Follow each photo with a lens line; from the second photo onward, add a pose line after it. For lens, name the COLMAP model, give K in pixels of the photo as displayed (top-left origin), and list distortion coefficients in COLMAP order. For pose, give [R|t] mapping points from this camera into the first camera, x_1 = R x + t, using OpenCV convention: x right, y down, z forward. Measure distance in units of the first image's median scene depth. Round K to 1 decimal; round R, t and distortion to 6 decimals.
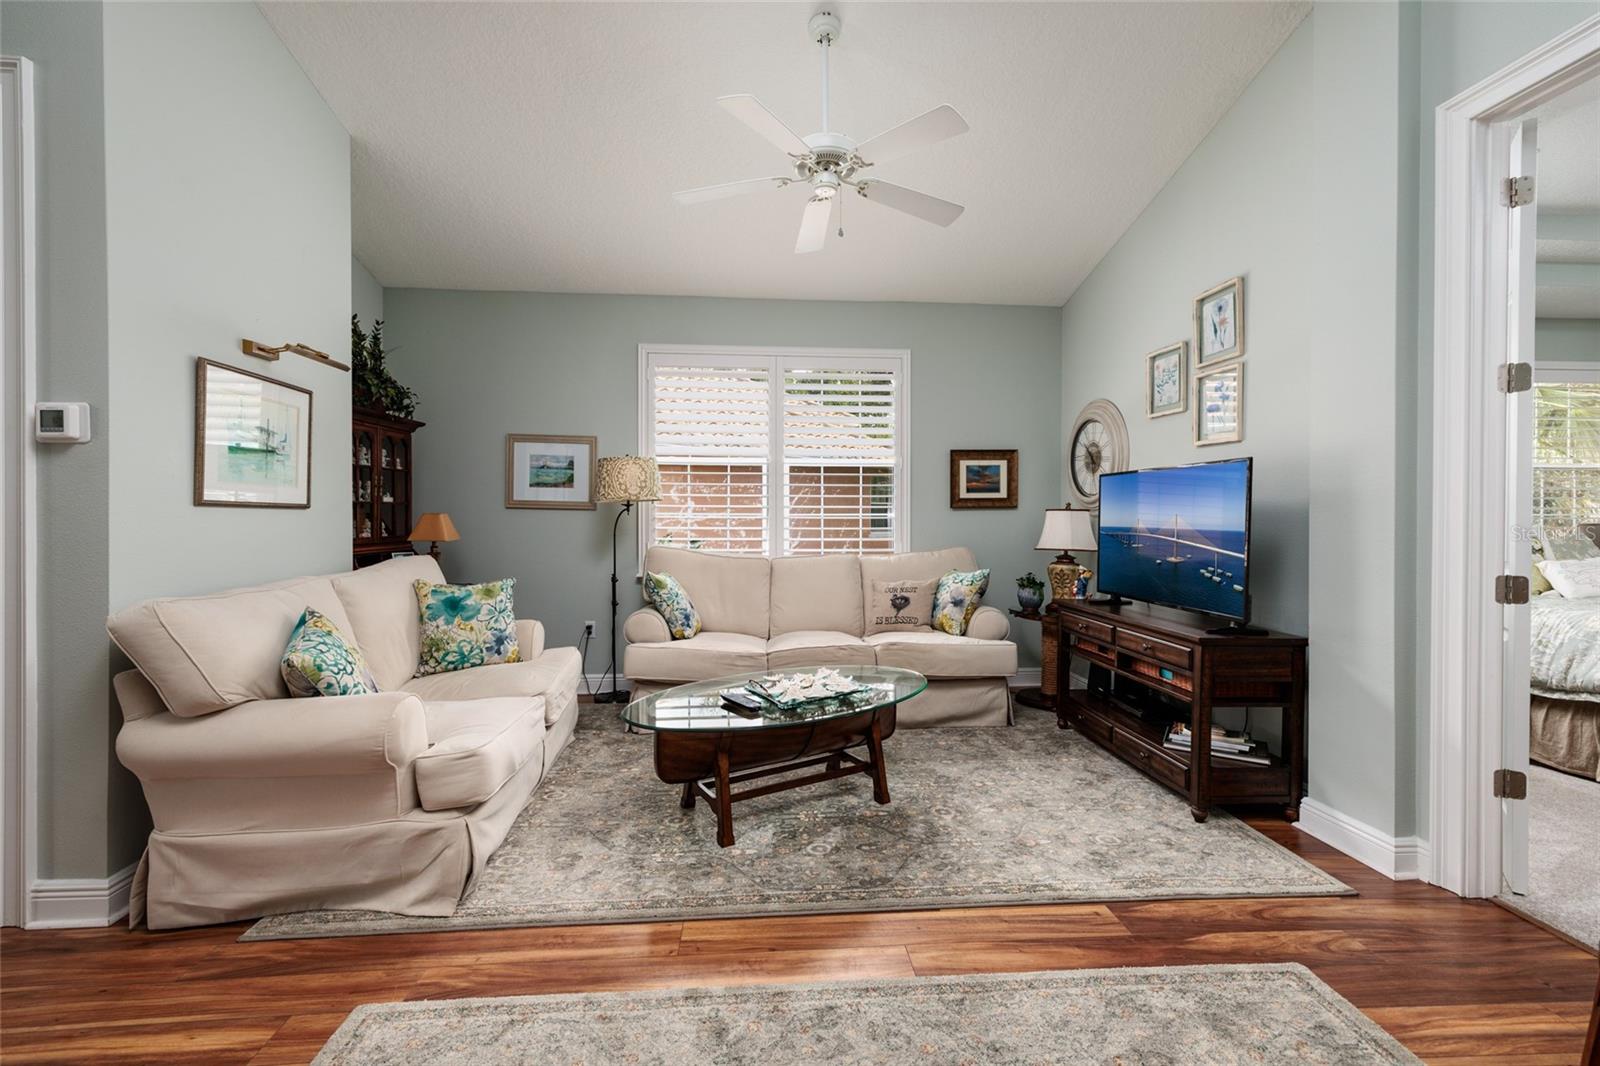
lens RADIAL K [[696.8, 0, 800.4], [0, 696.8, 524.2], [0, 0, 1]] dist [0.004768, 0.000537]
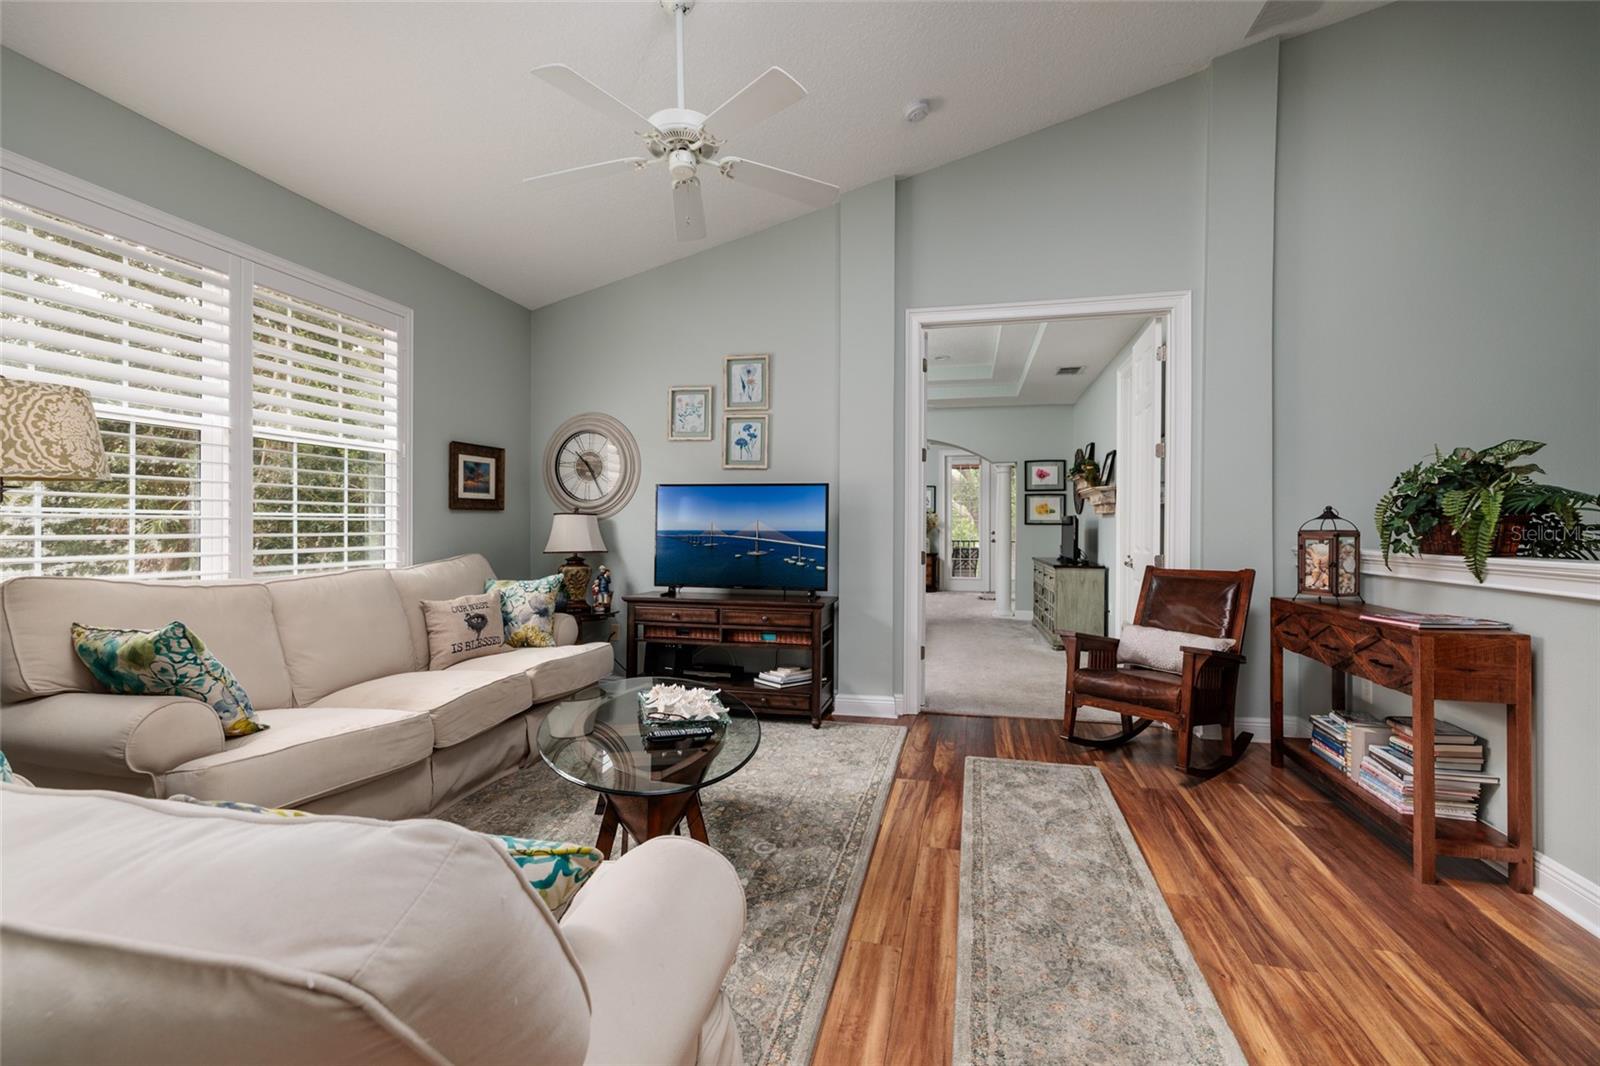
lens RADIAL K [[696.8, 0, 814.3], [0, 696.8, 528.7], [0, 0, 1]] dist [0.004768, 0.000537]
pose [[0.286348, -0.004283, 0.958116, -0.541644], [0.002696, 0.999990, 0.003664, -0.001049], [-0.958122, 0.001534, 0.286356, 0.376200]]
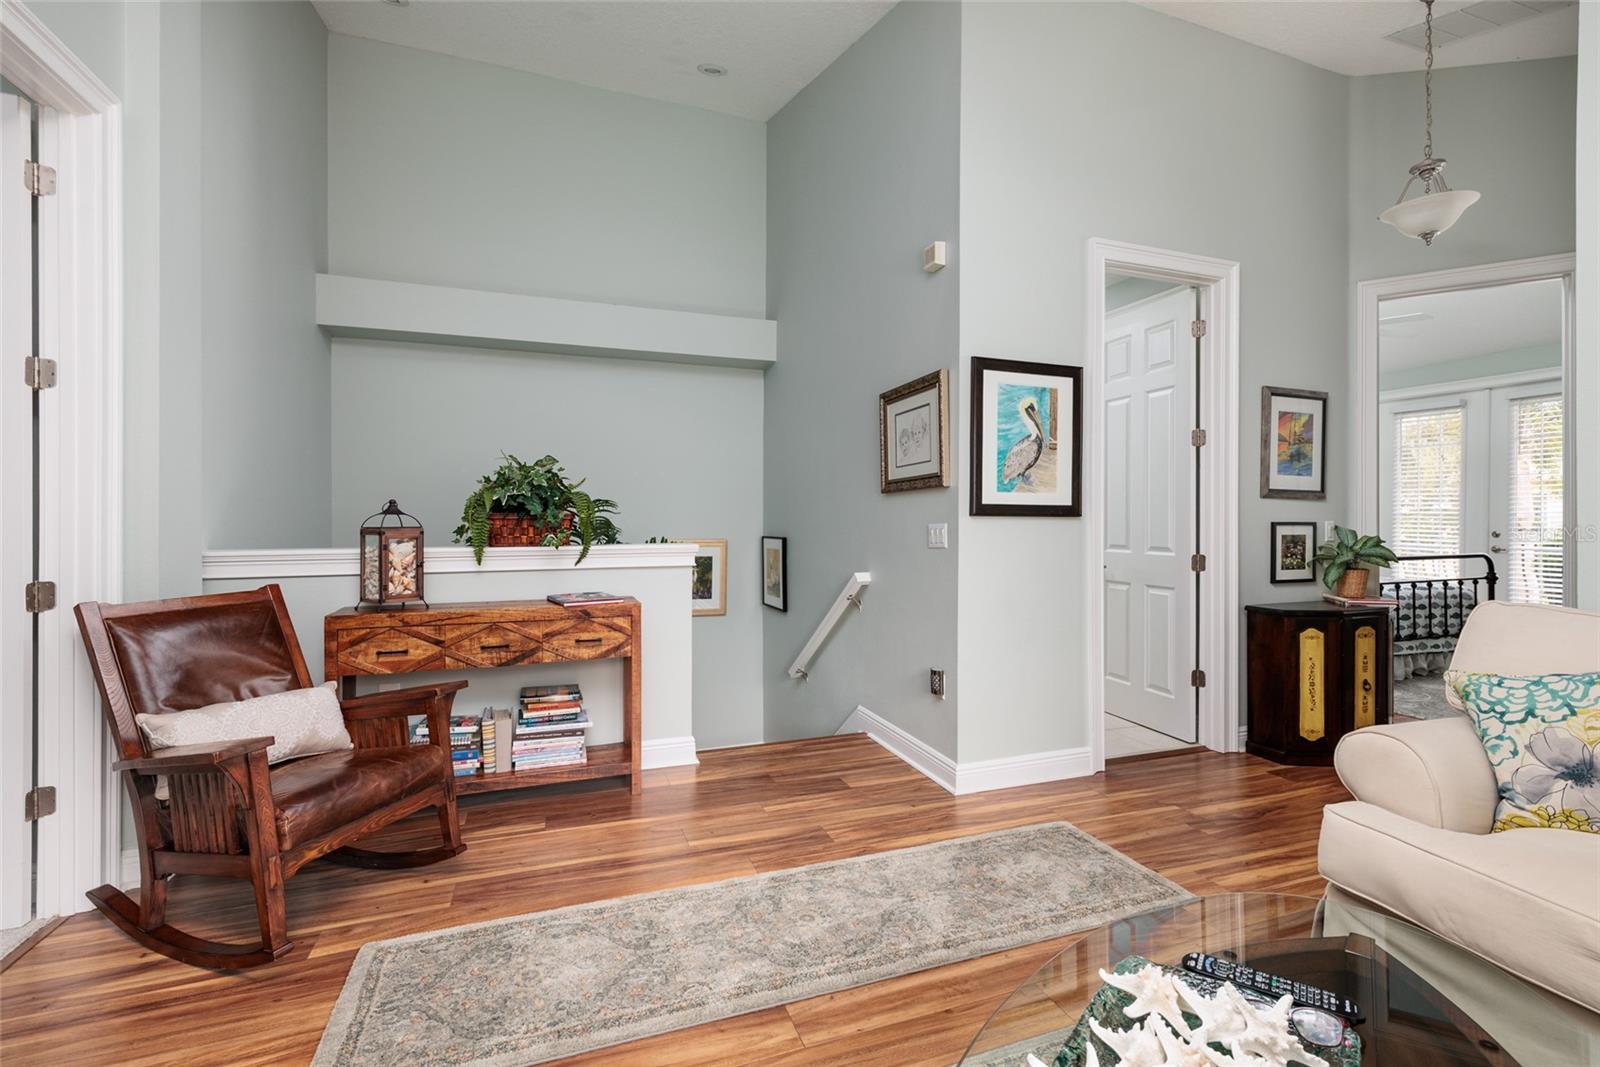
lens RADIAL K [[696.8, 0, 808.0], [0, 696.8, 518.5], [0, 0, 1]] dist [0.004768, 0.000537]
pose [[-0.962152, 0.000742, -0.272512, 0.158119], [-0.002642, 0.999924, 0.012048, -0.012698], [0.272500, 0.012312, -0.962077, 0.817750]]
